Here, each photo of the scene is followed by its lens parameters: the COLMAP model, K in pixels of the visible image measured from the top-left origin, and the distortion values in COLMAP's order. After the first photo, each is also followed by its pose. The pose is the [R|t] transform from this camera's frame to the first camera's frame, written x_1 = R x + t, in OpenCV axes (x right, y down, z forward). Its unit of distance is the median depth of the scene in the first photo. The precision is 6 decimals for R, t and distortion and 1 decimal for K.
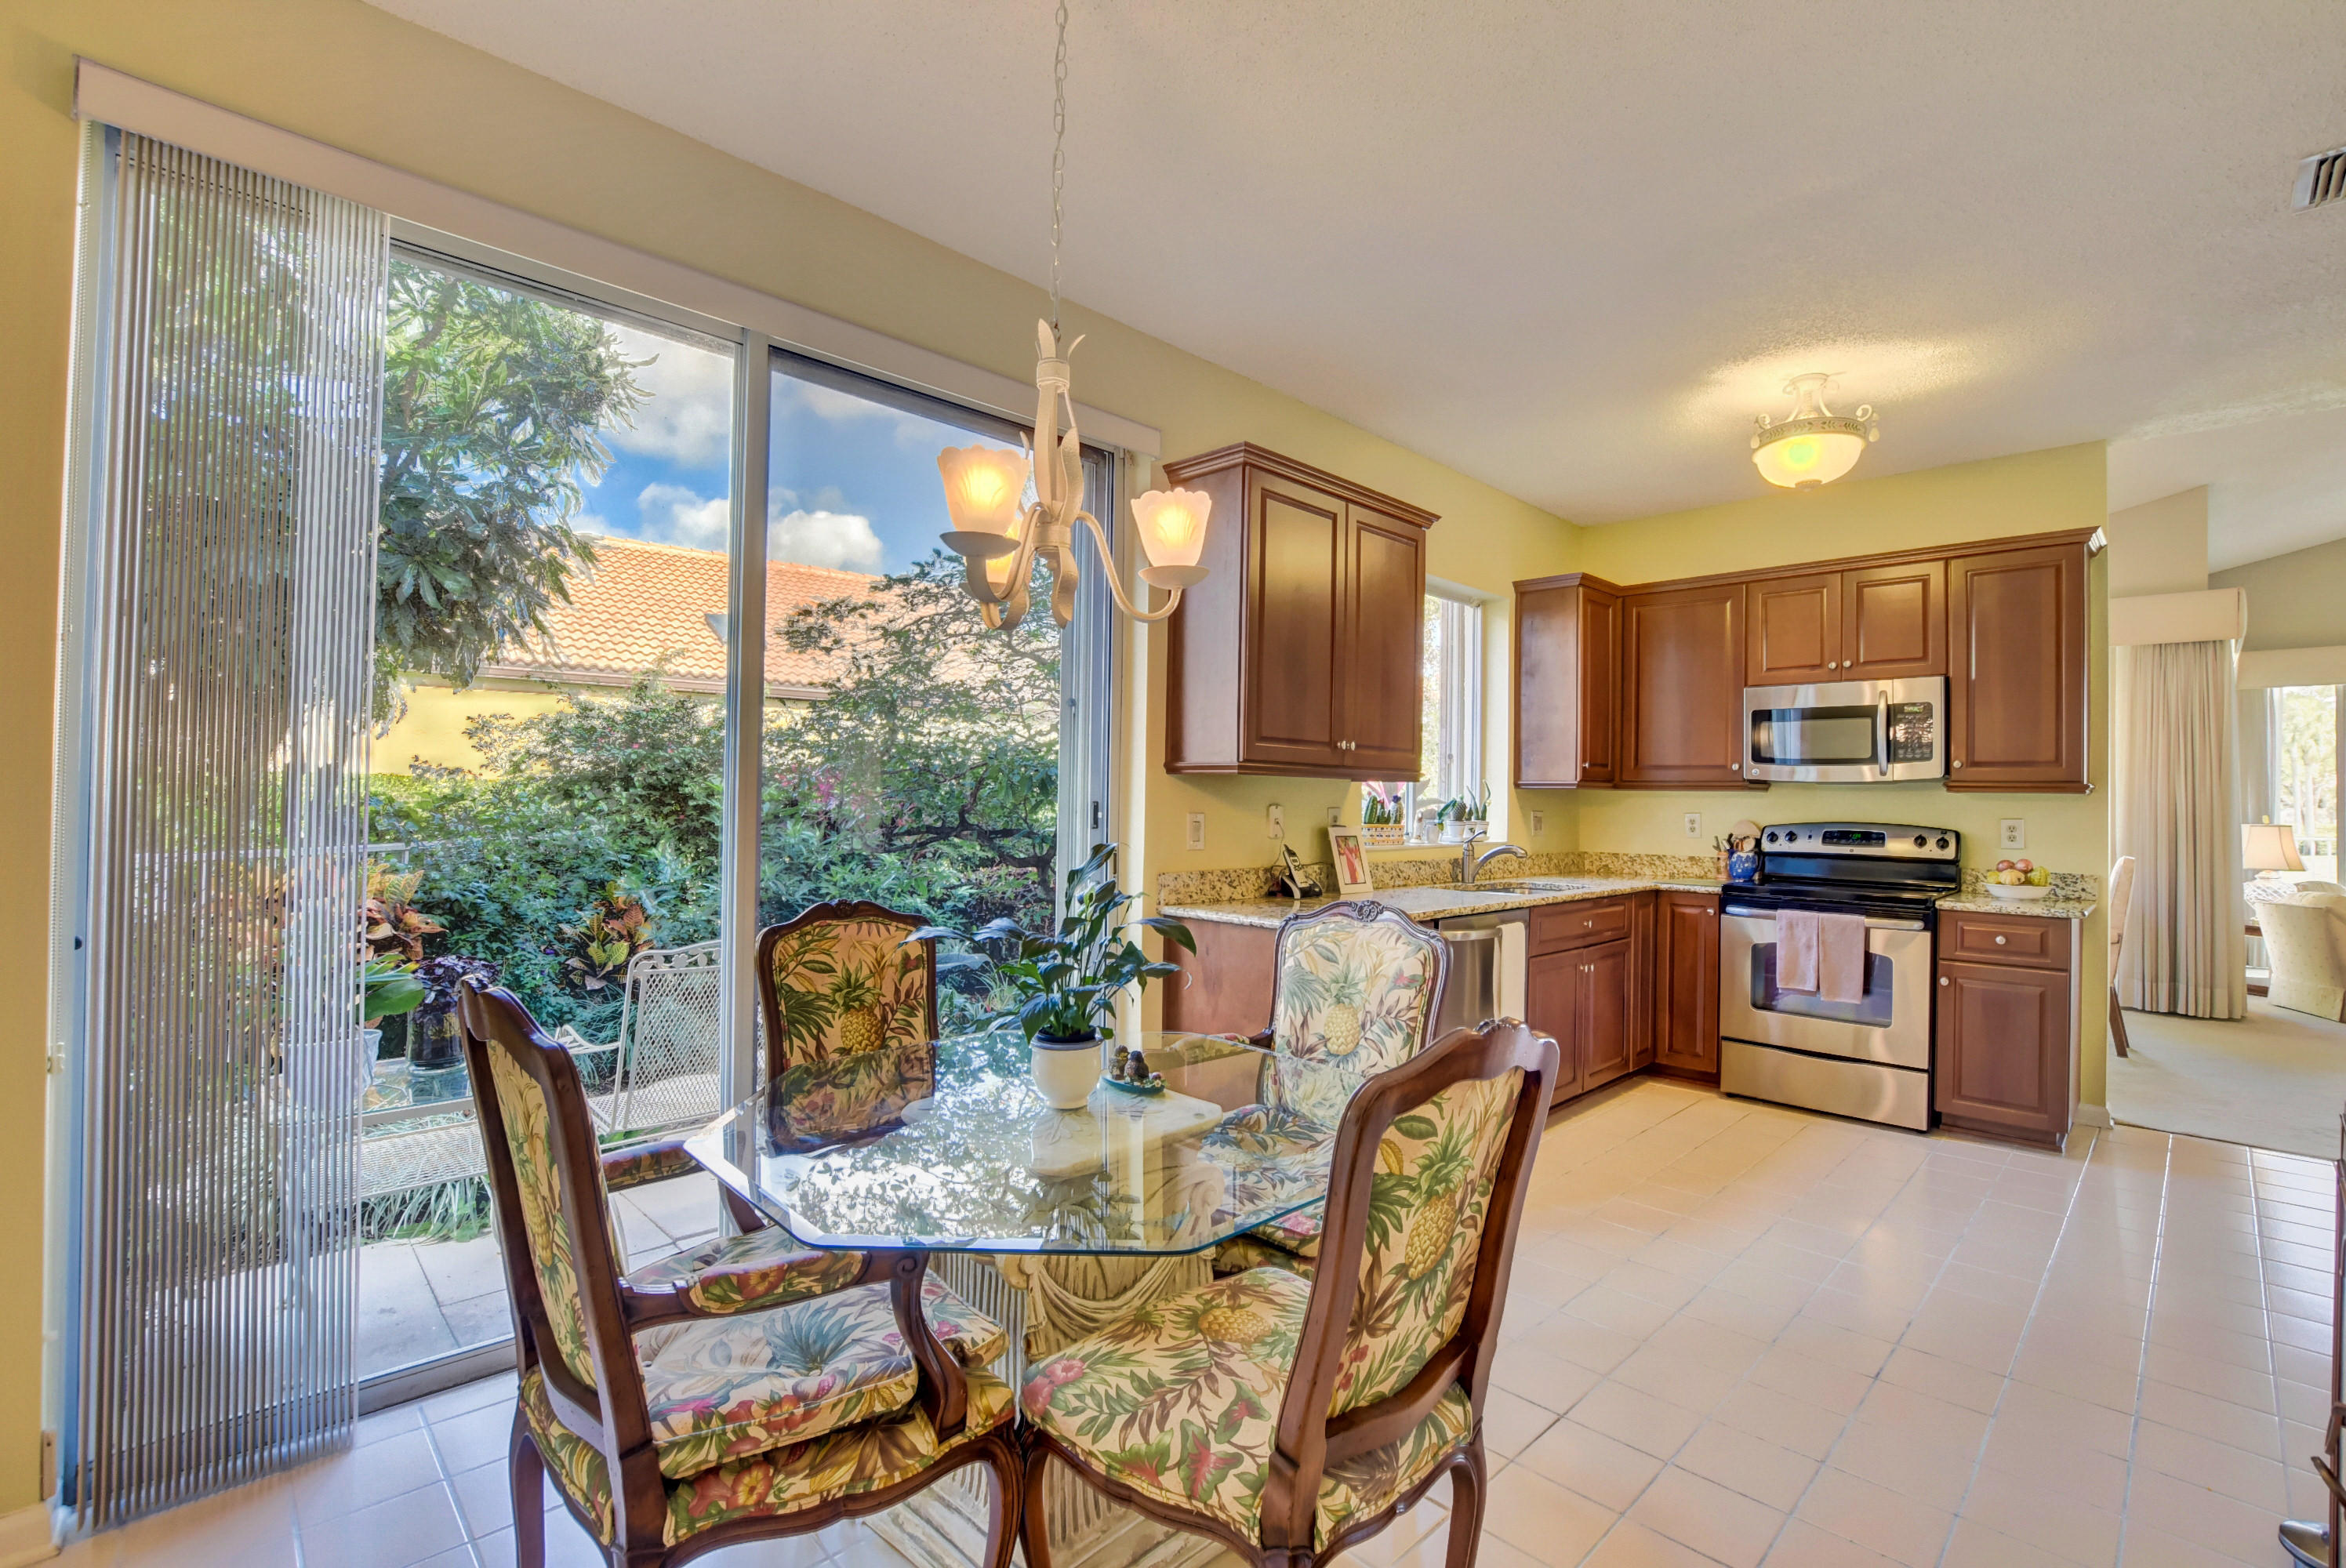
lens RADIAL K [[1041.1, 0, 1169.5], [0, 1041.1, 783.6], [0, 0, 1]] dist [-0.033108, 0.003308]
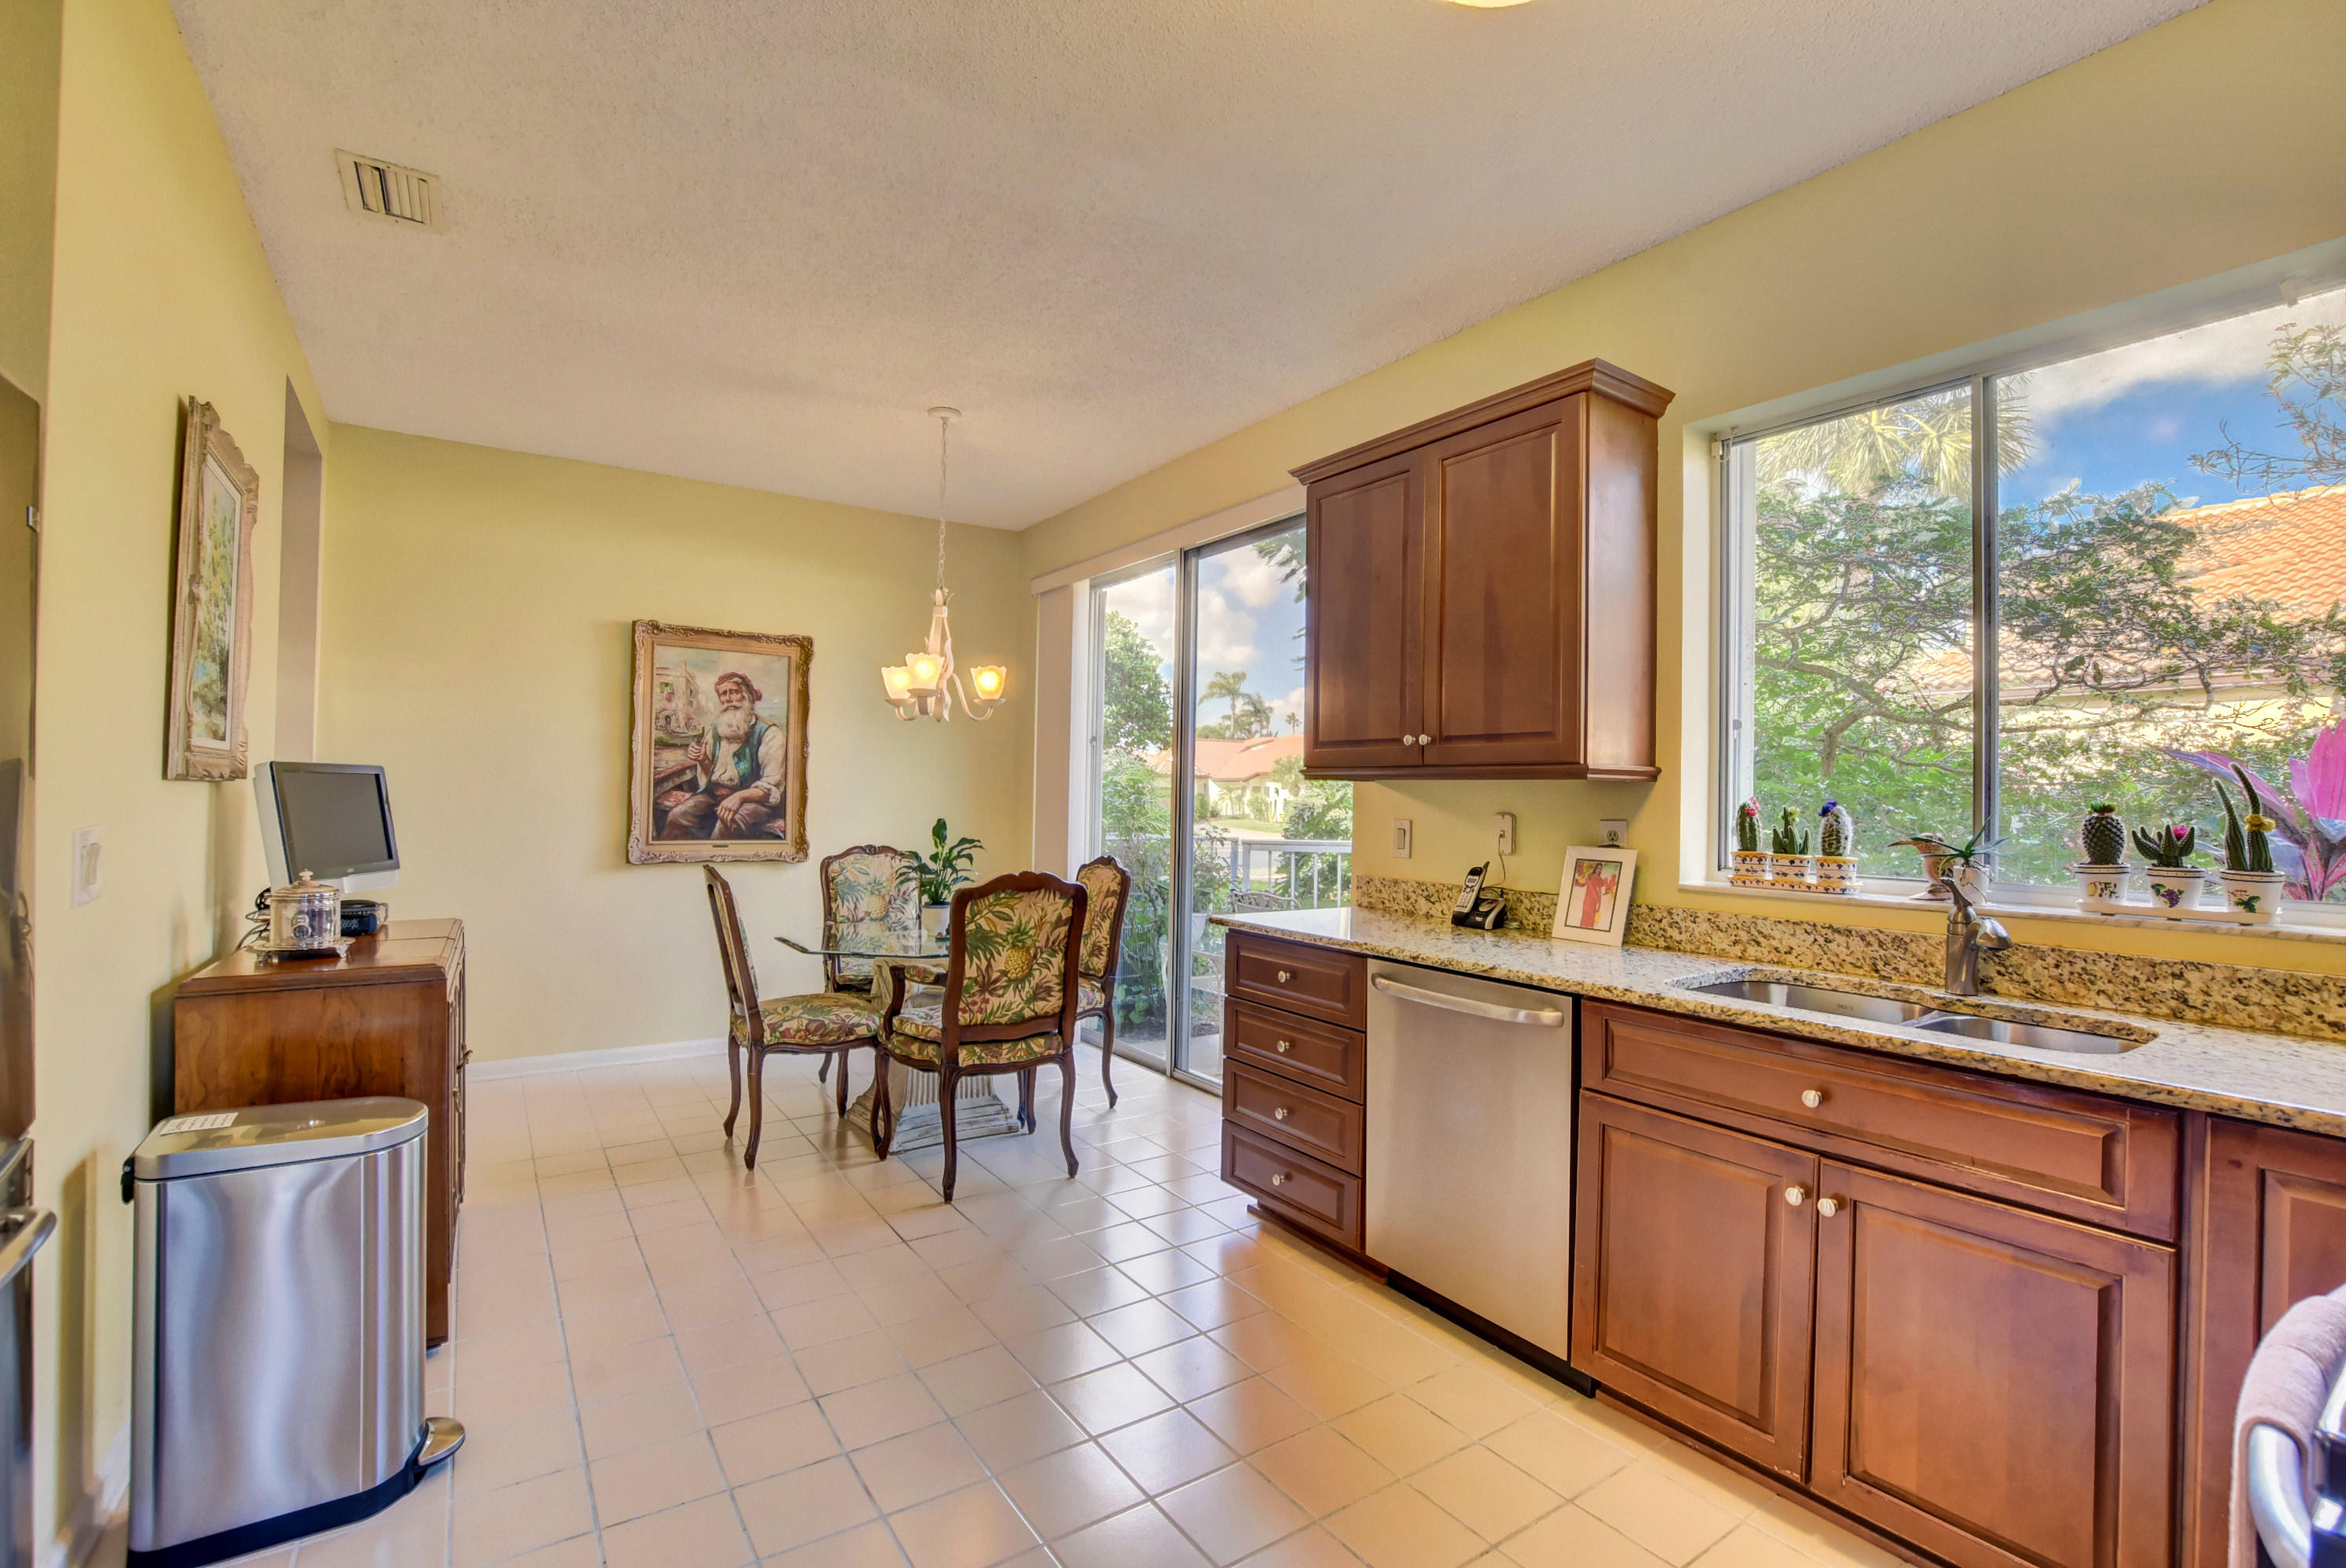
lens RADIAL K [[1041.1, 0, 1173.4], [0, 1041.1, 782.1], [0, 0, 1]] dist [-0.033108, 0.003308]
pose [[-0.170550, -0.031879, -0.984833, 0.823849], [-0.005855, 0.999492, -0.031340, 0.019451], [0.985332, 0.000421, -0.170650, 0.767730]]
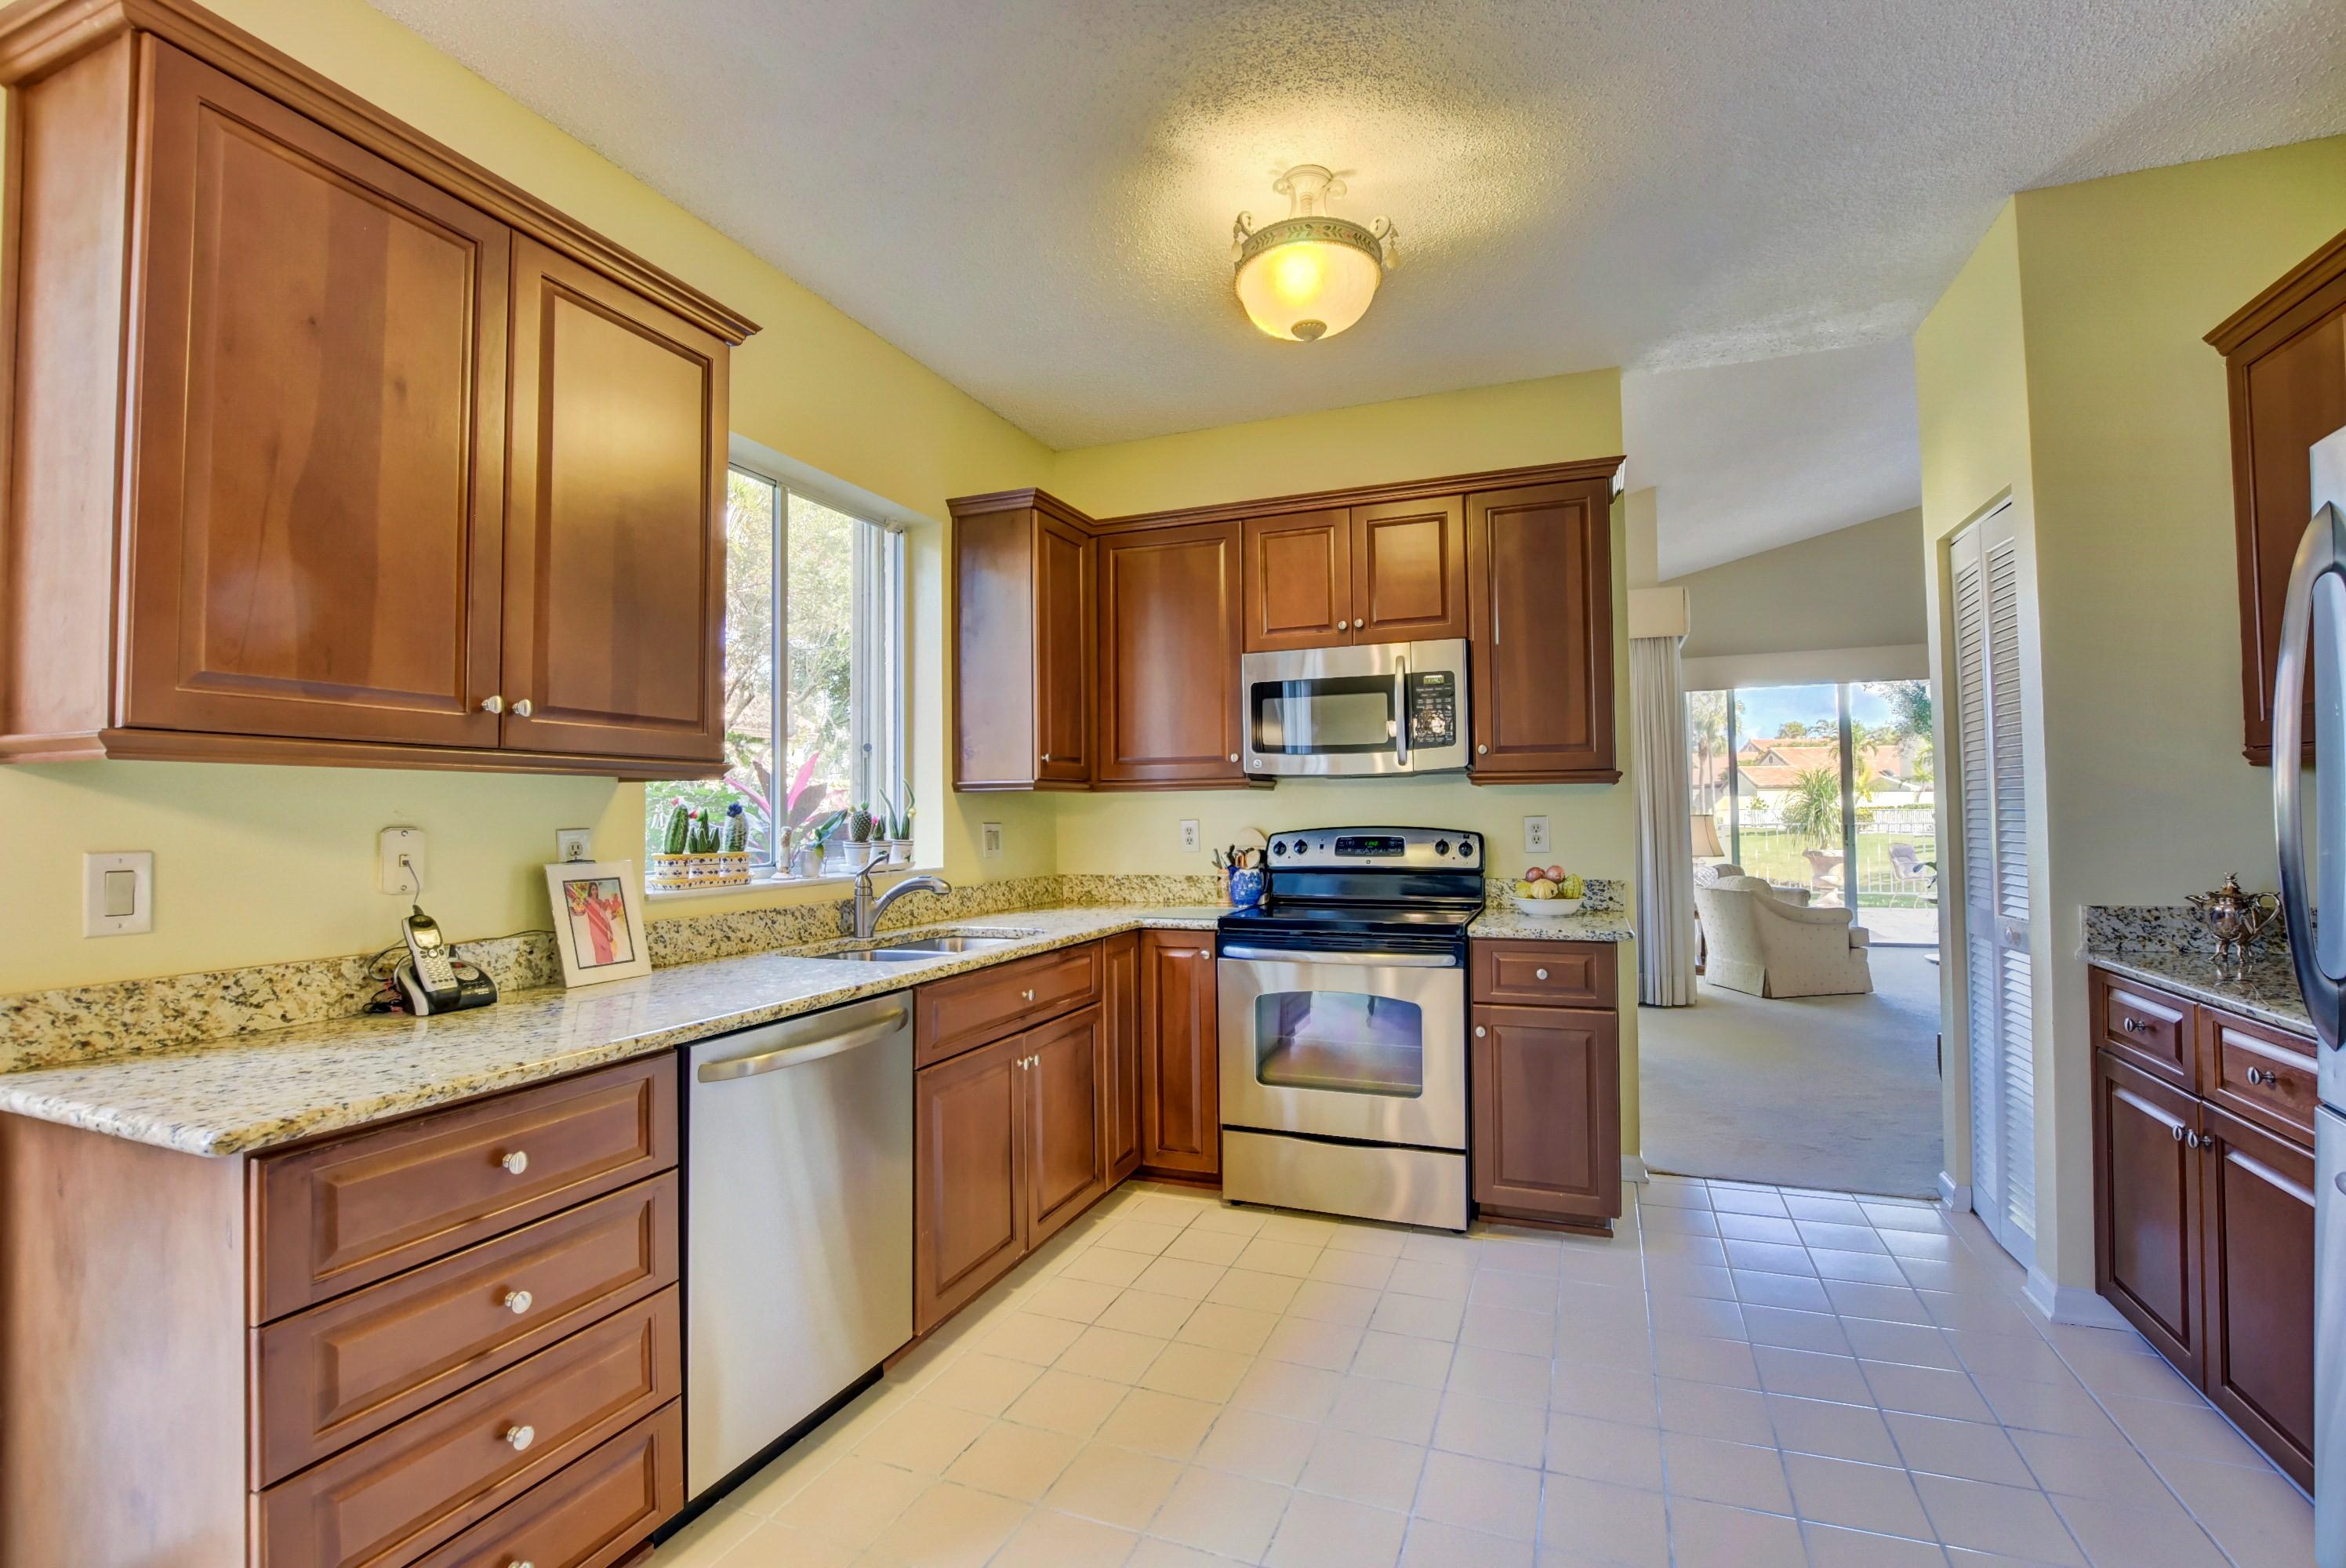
lens RADIAL K [[1041.1, 0, 1178.8], [0, 1041.1, 784.3], [0, 0, 1]] dist [-0.033108, 0.003308]
pose [[0.913137, -0.014487, 0.407396, 0.212823], [0.019821, 0.999764, -0.008876, 0.009759], [-0.407171, 0.016180, 0.913209, 0.338272]]
